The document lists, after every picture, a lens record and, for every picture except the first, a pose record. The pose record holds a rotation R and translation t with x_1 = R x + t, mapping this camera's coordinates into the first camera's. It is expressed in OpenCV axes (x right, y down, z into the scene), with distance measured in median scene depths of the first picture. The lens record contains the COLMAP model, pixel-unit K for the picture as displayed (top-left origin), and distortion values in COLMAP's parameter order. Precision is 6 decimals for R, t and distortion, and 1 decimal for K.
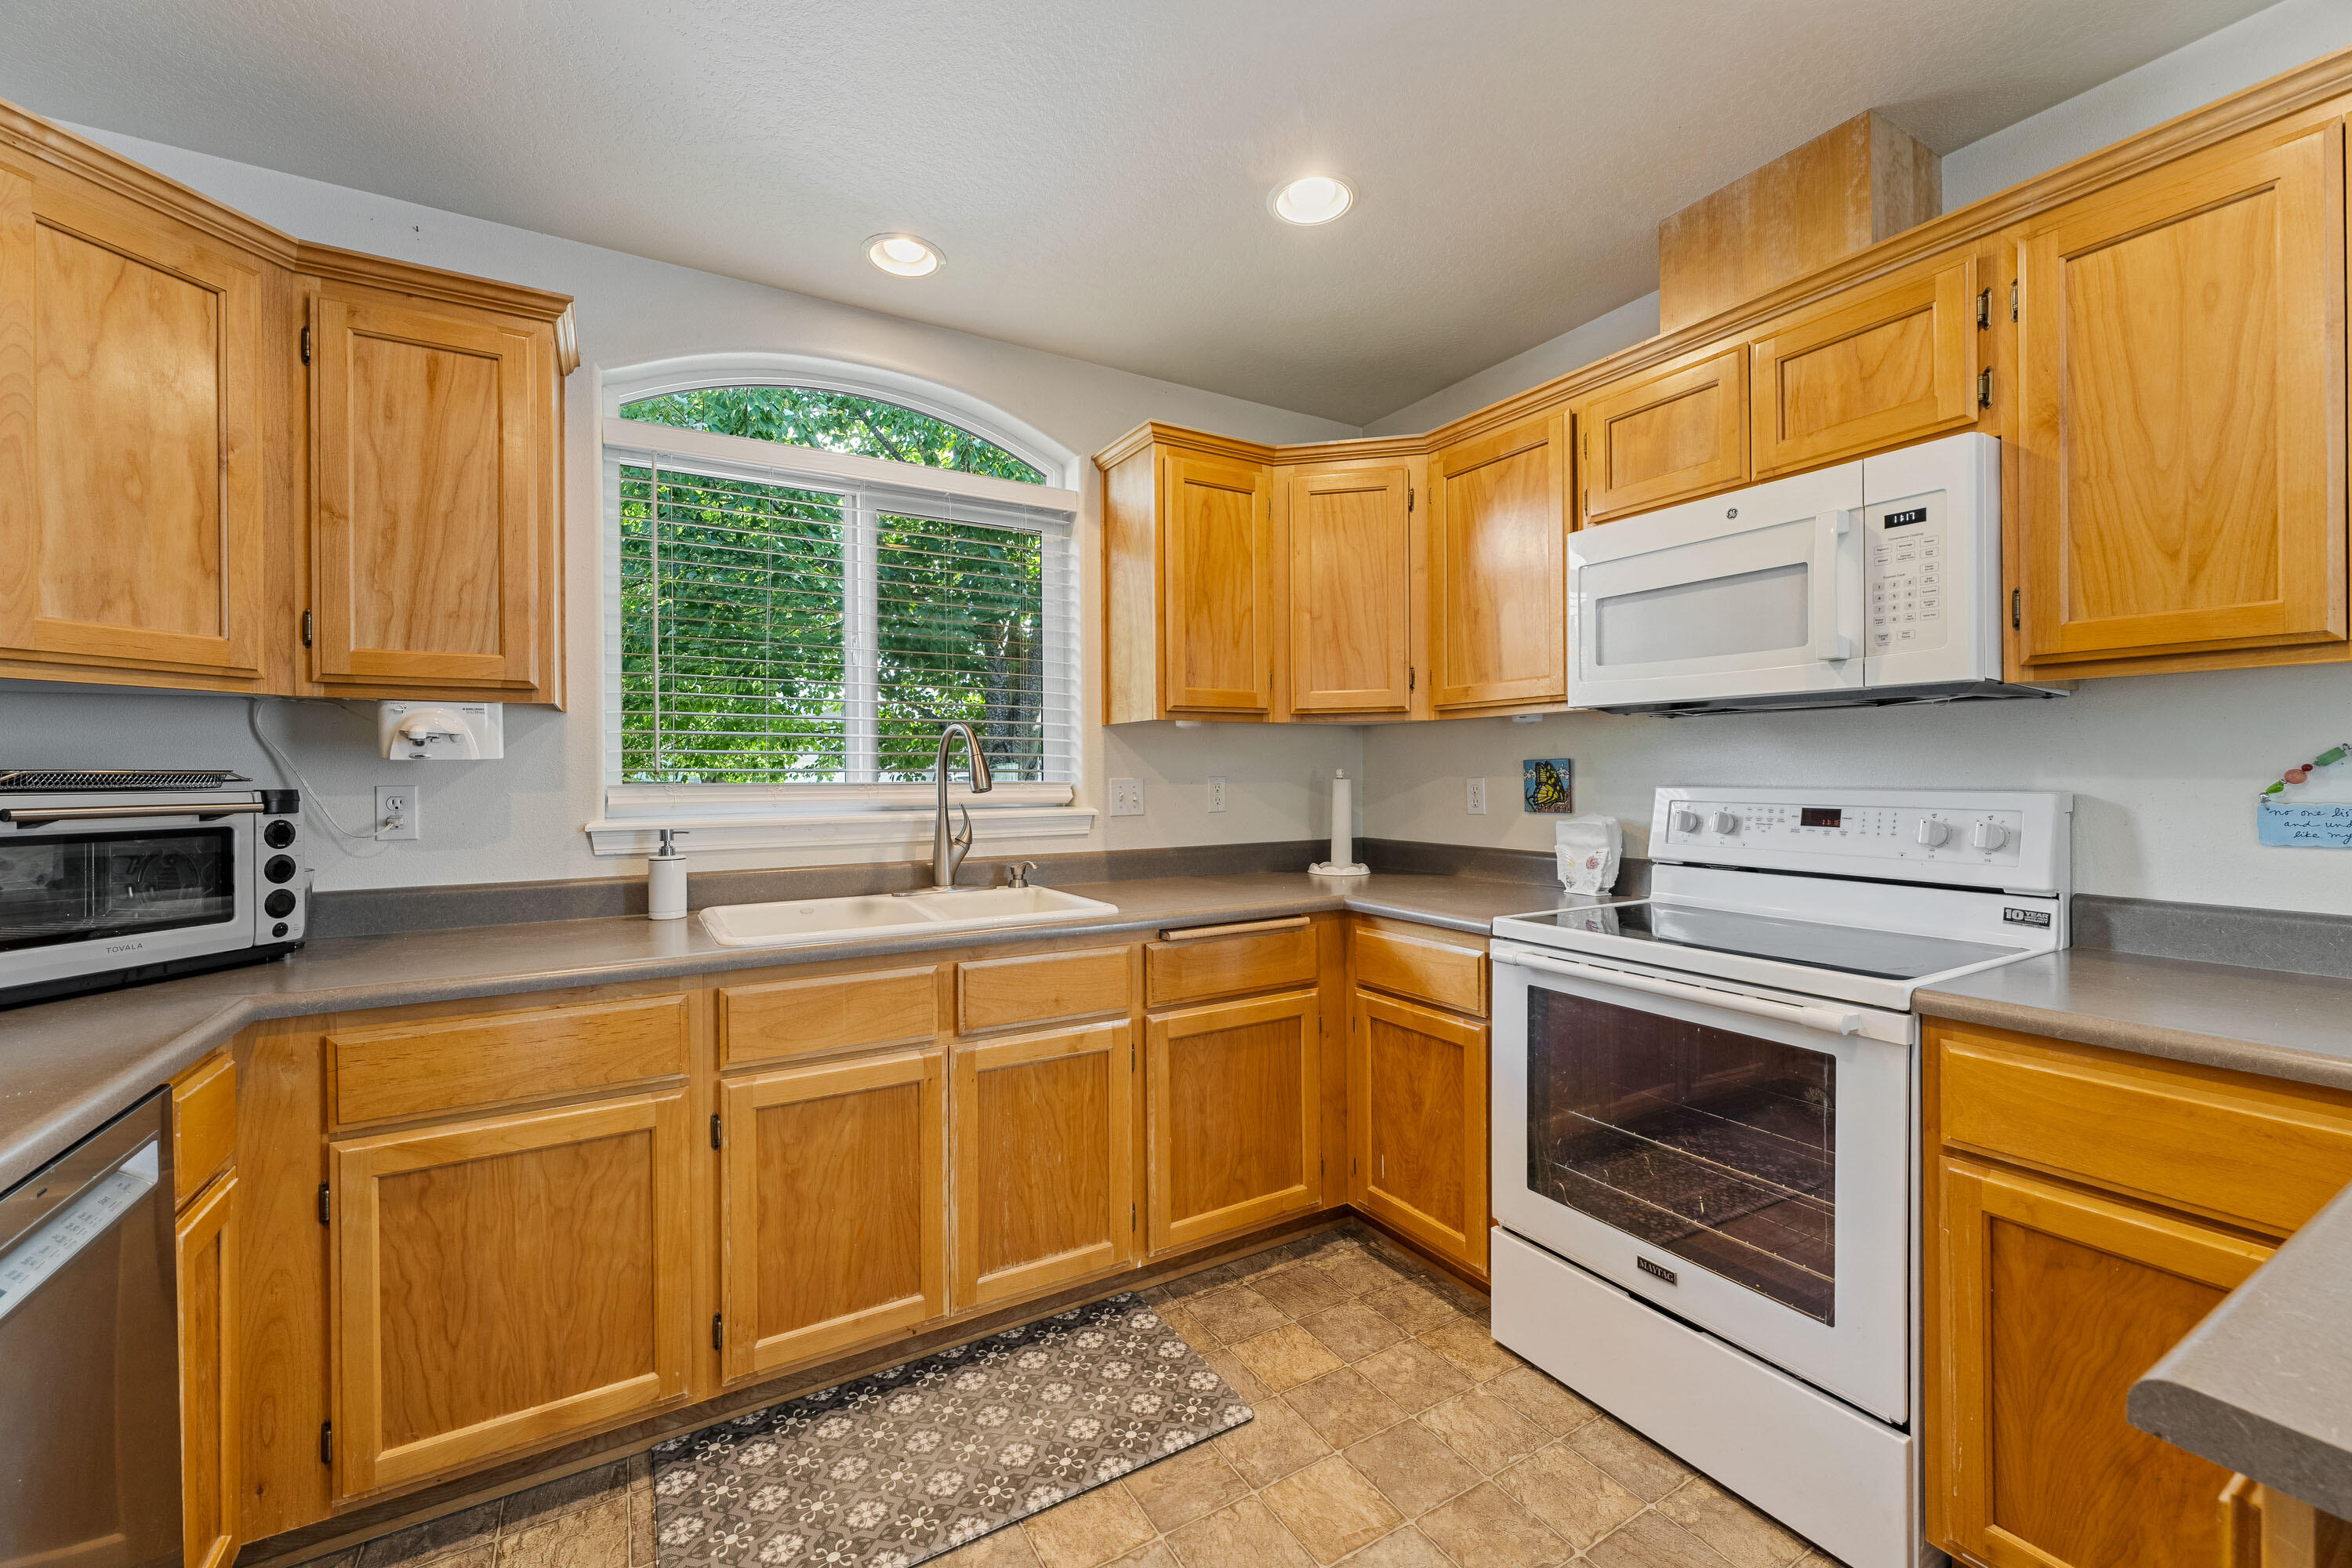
lens RADIAL K [[945.4, 0, 1176.2], [0, 945.4, 773.0], [0, 0, 1]] dist [-0.001782, 0.000240]
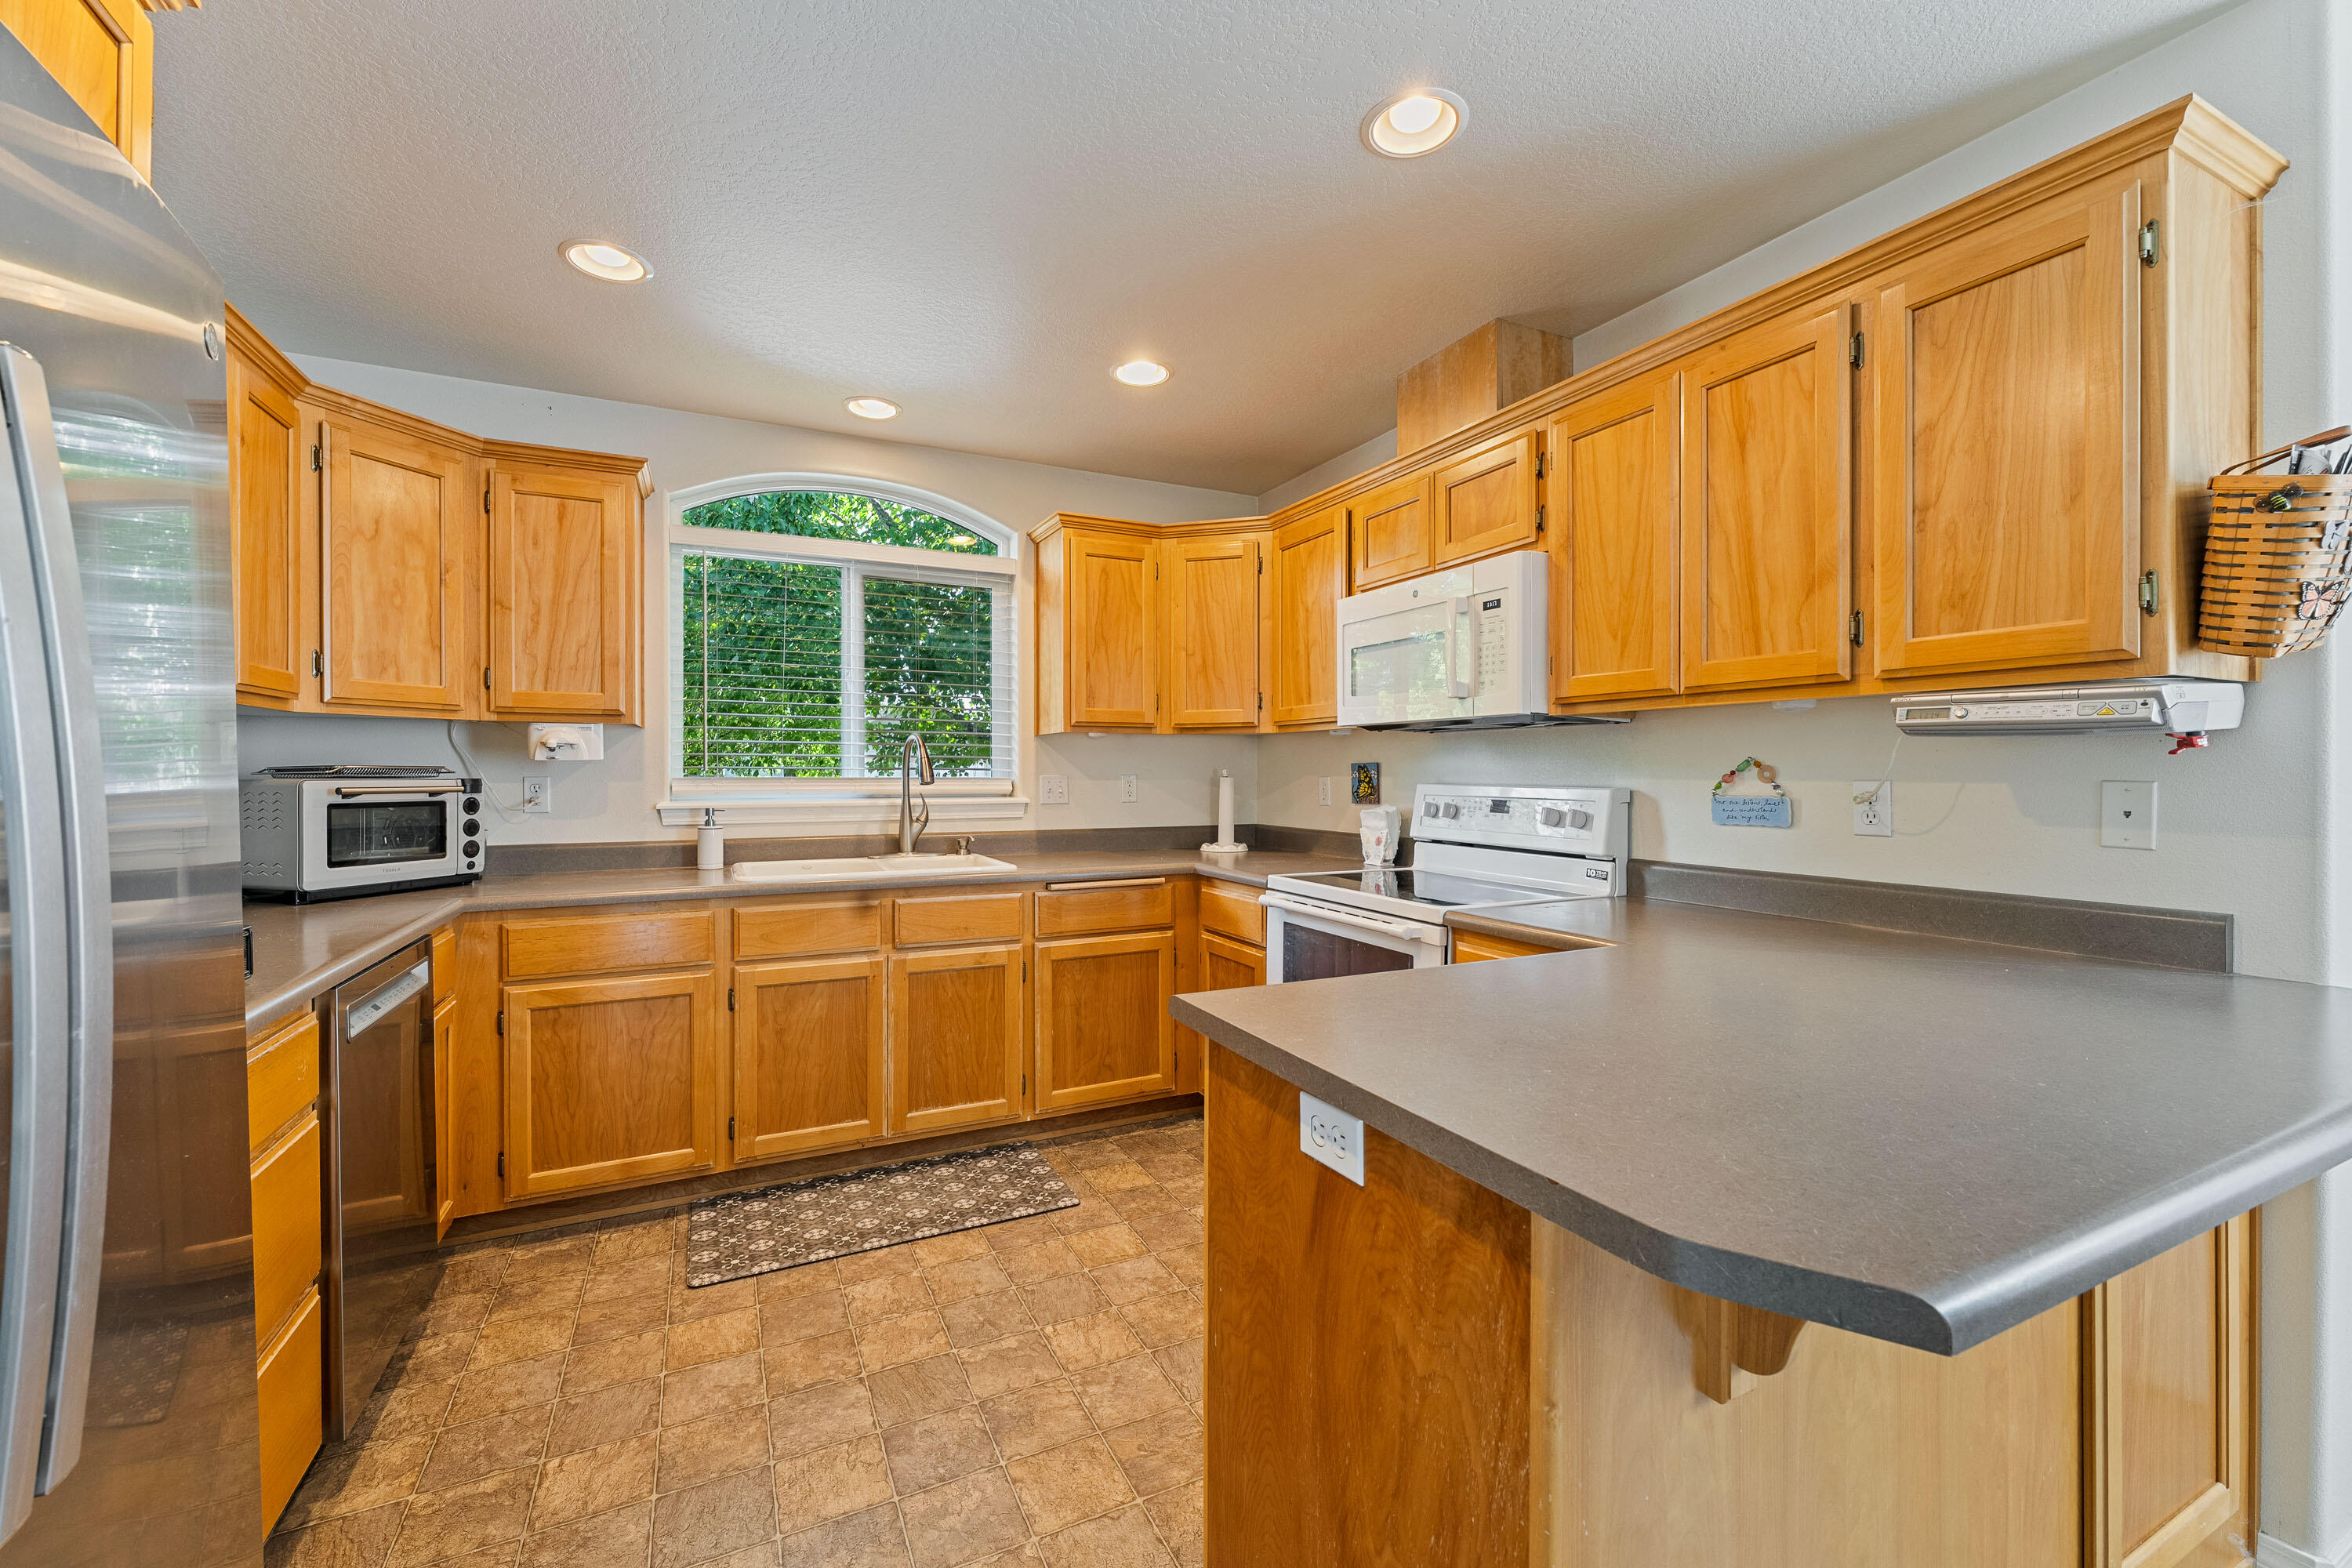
lens RADIAL K [[945.4, 0, 1175.7], [0, 945.4, 774.5], [0, 0, 1]] dist [-0.001782, 0.000240]
pose [[0.996900, 0.006557, -0.078402, 0.330159], [-0.006325, 0.999975, 0.003204, -0.001453], [0.078421, -0.002698, 0.996917, -0.450473]]
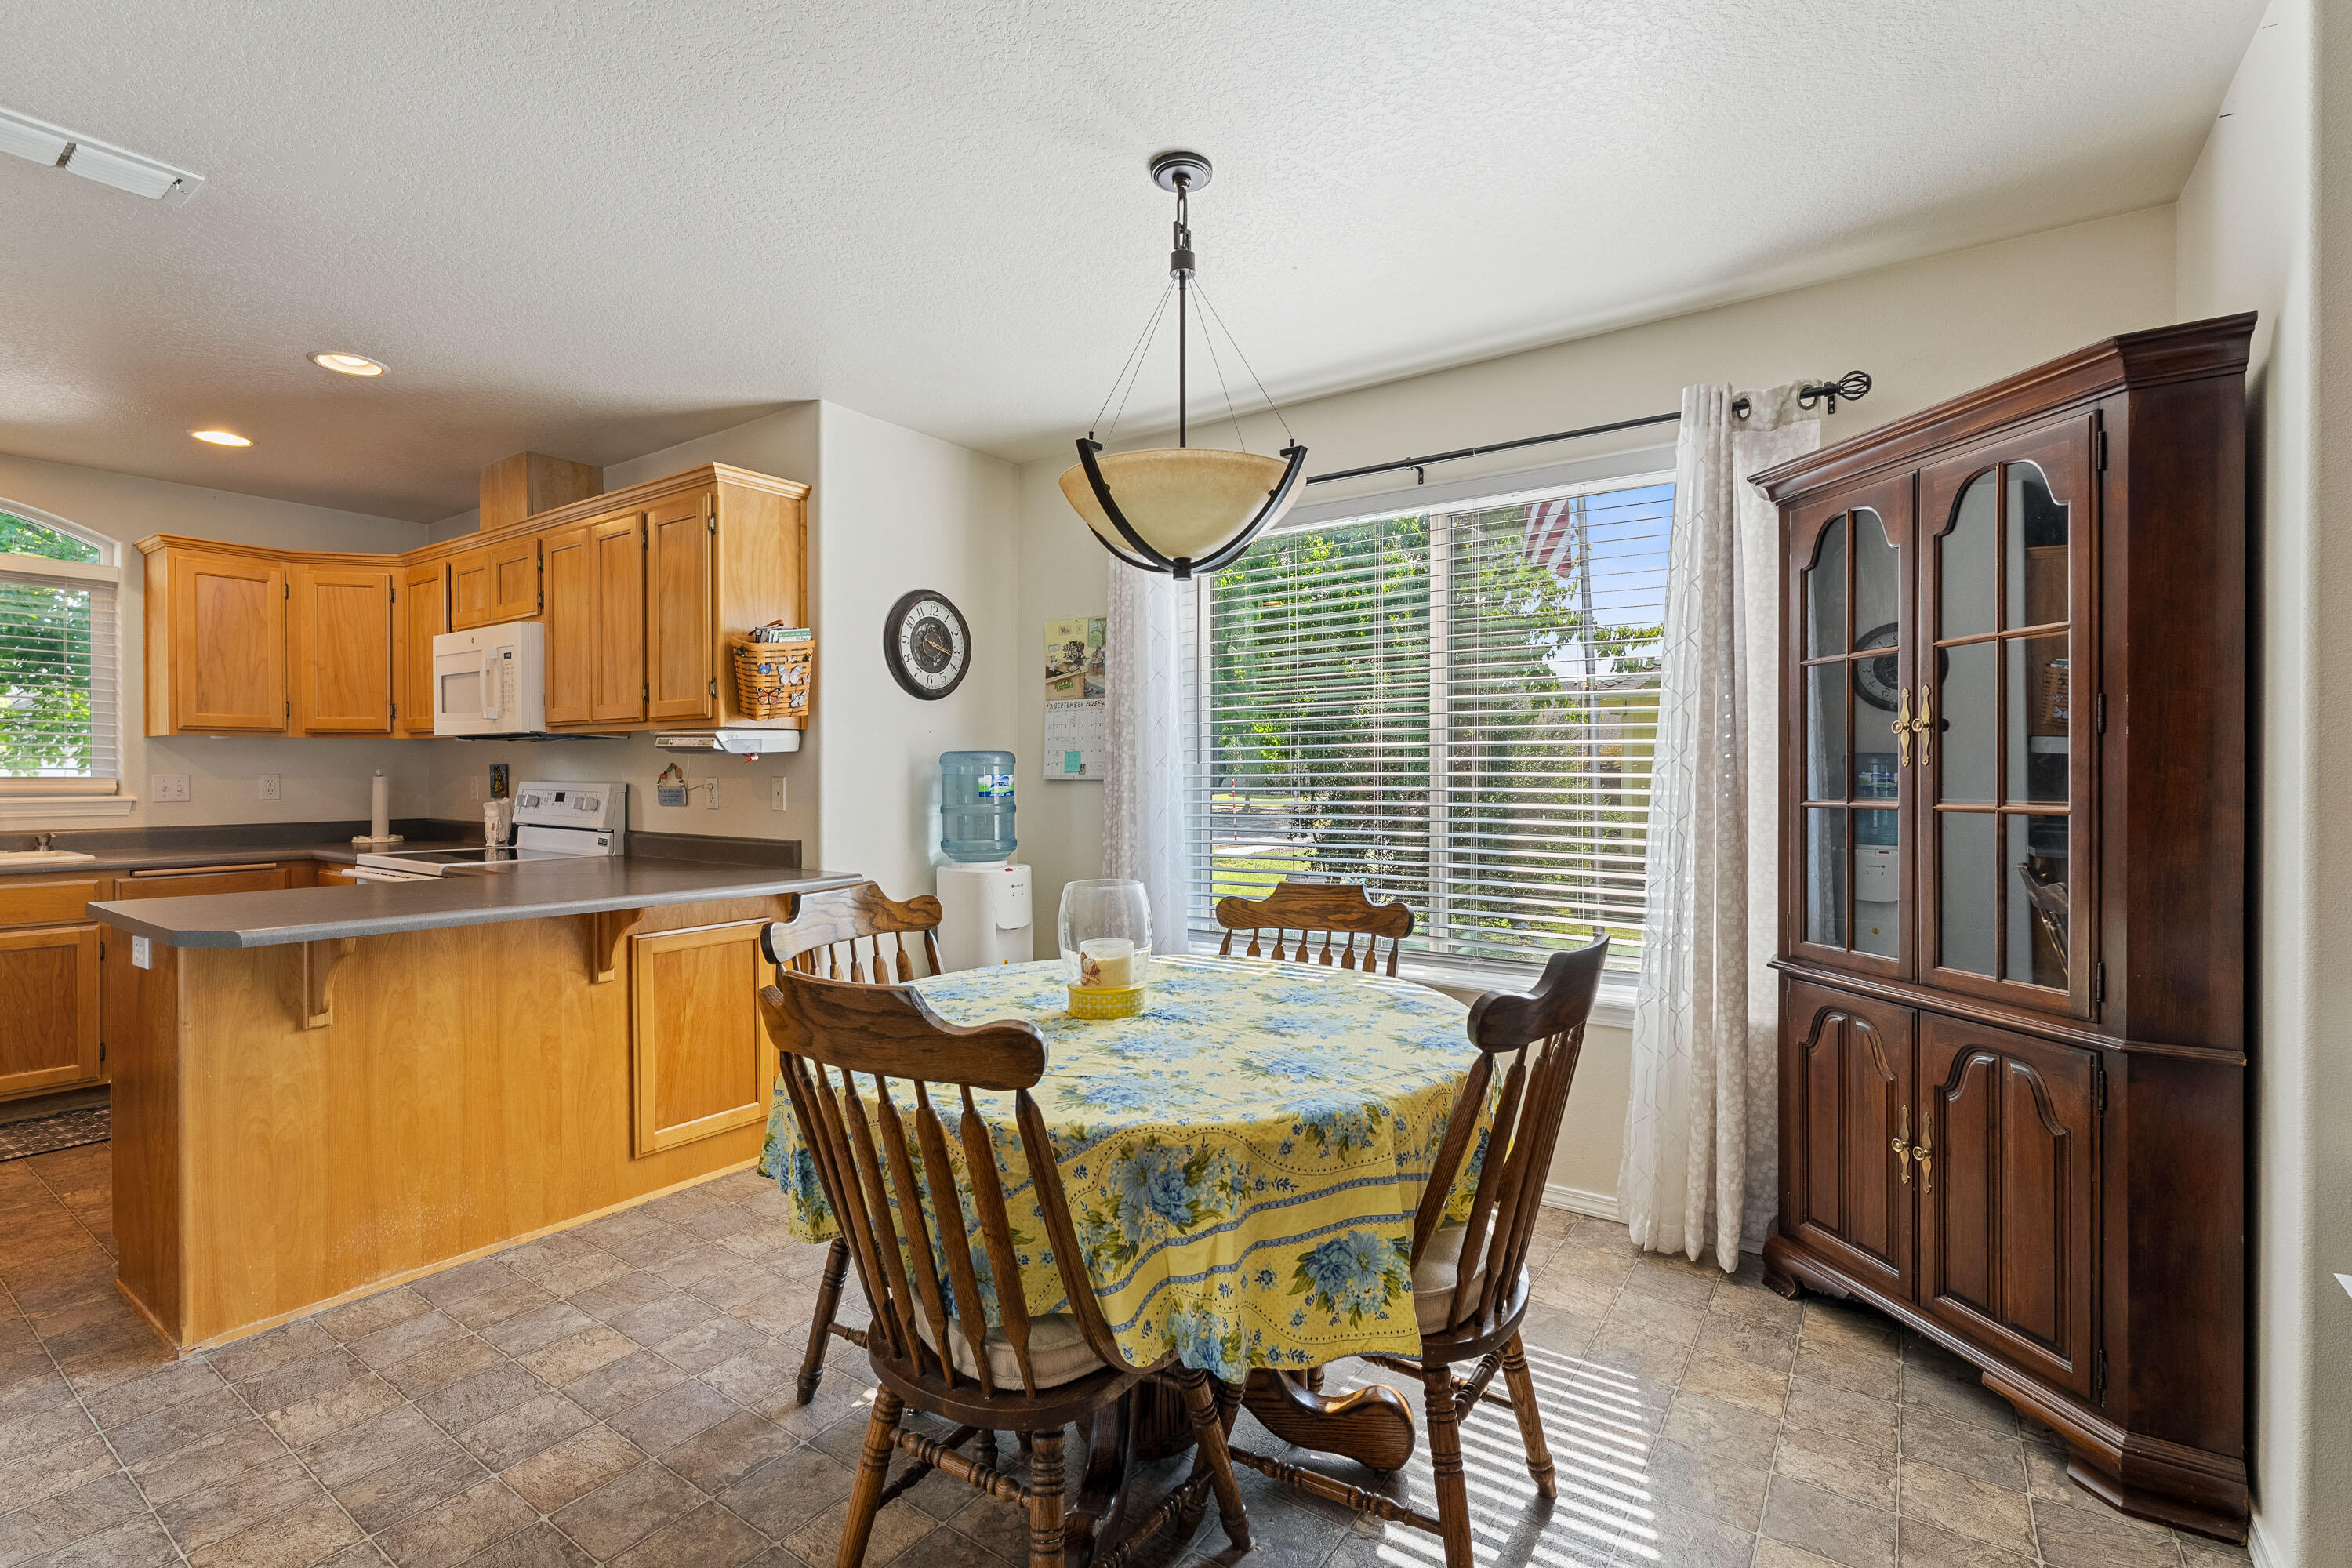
lens RADIAL K [[1069.2, 0, 1172.5], [0, 1069.2, 778.6], [0, 0, 1]] dist [0.001233, 0.000077]
pose [[0.914328, 0.004478, 0.404951, 0.987491], [-0.006701, 0.999969, 0.004073, -0.007699], [-0.404920, -0.006438, 0.914329, -1.558031]]
